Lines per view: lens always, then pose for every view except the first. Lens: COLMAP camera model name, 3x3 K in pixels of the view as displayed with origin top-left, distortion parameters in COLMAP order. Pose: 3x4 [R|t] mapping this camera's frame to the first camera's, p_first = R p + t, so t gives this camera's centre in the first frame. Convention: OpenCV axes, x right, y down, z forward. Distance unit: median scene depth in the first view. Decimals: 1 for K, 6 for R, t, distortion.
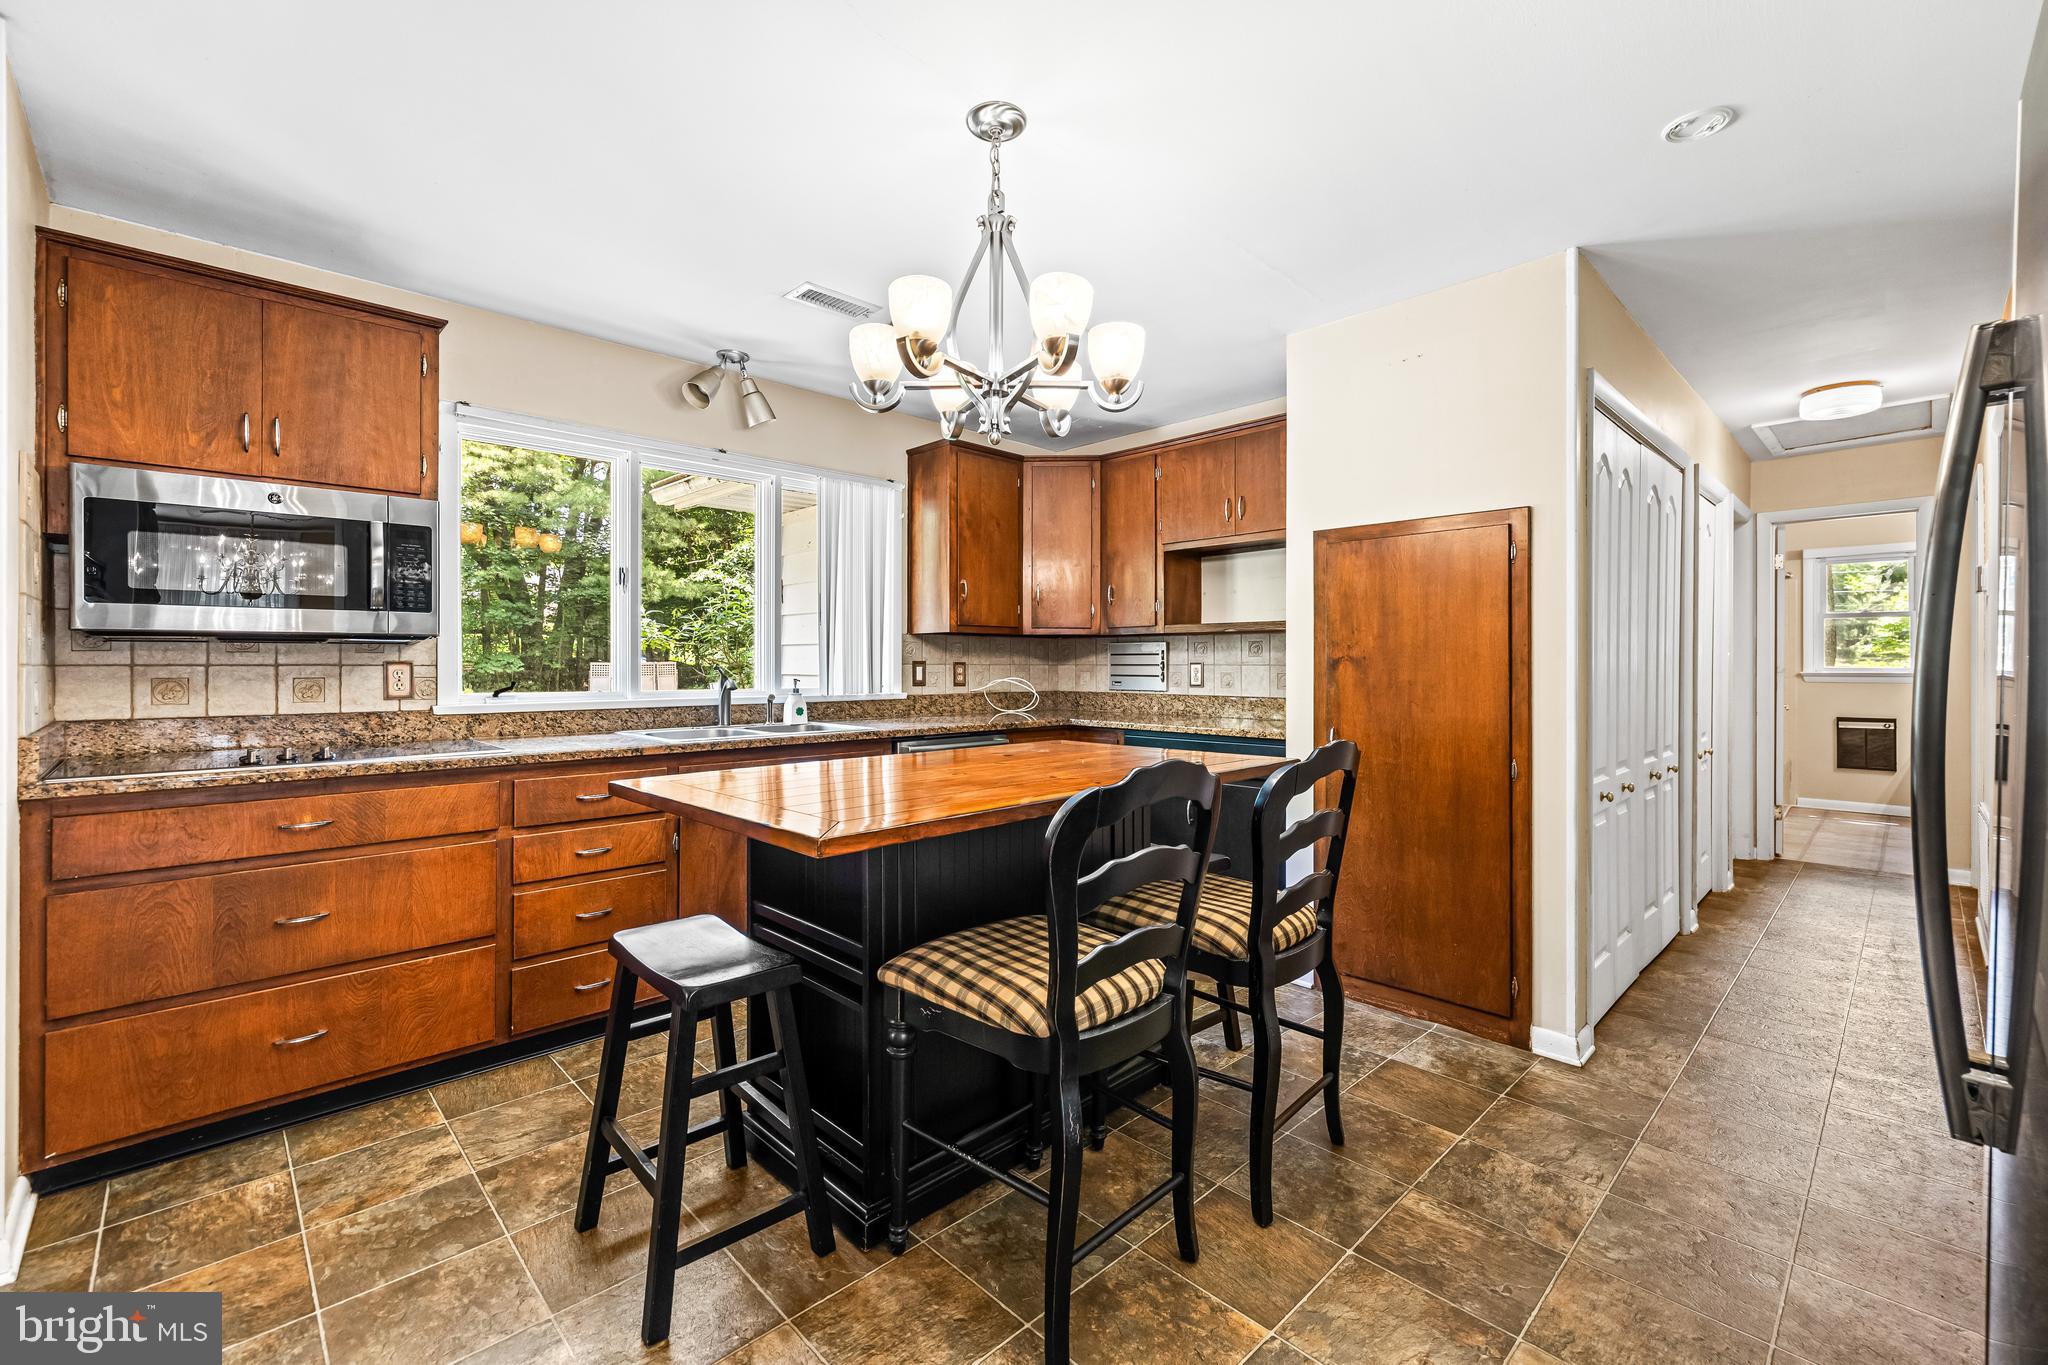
lens RADIAL K [[861.1, 0, 1009.2], [0, 861.1, 663.8], [0, 0, 1]] dist [0.001972, 0.001084]
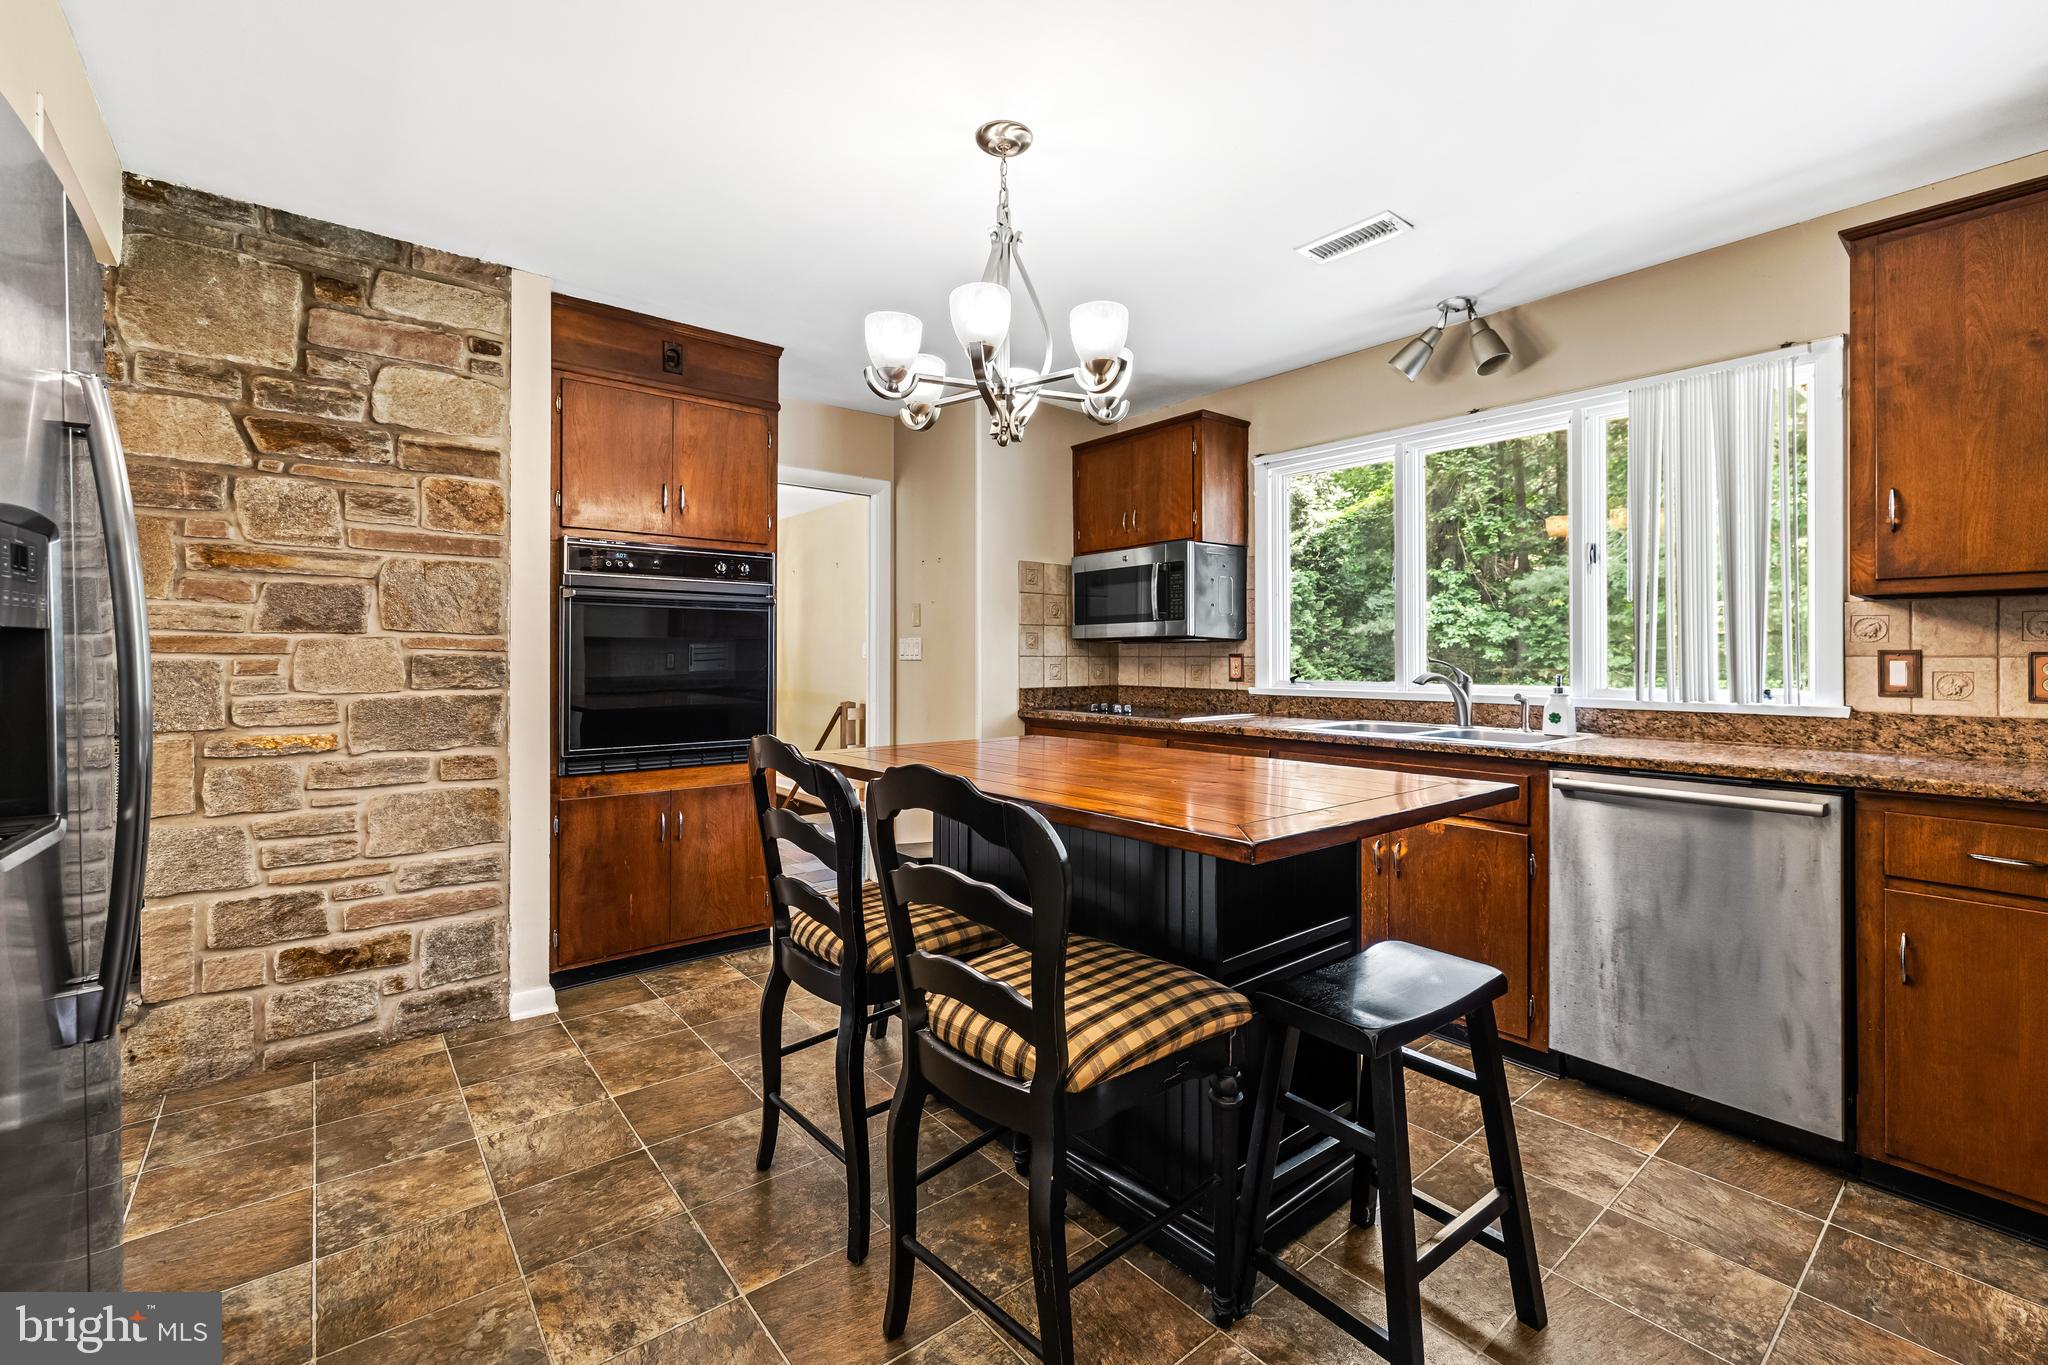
lens RADIAL K [[861.1, 0, 1009.2], [0, 861.1, 663.8], [0, 0, 1]] dist [0.001972, 0.001084]
pose [[-0.078169, 0.003569, -0.996934, 0.593332], [-0.005407, 0.999977, 0.004004, 0.007582], [0.996925, 0.005704, -0.078148, 0.616788]]
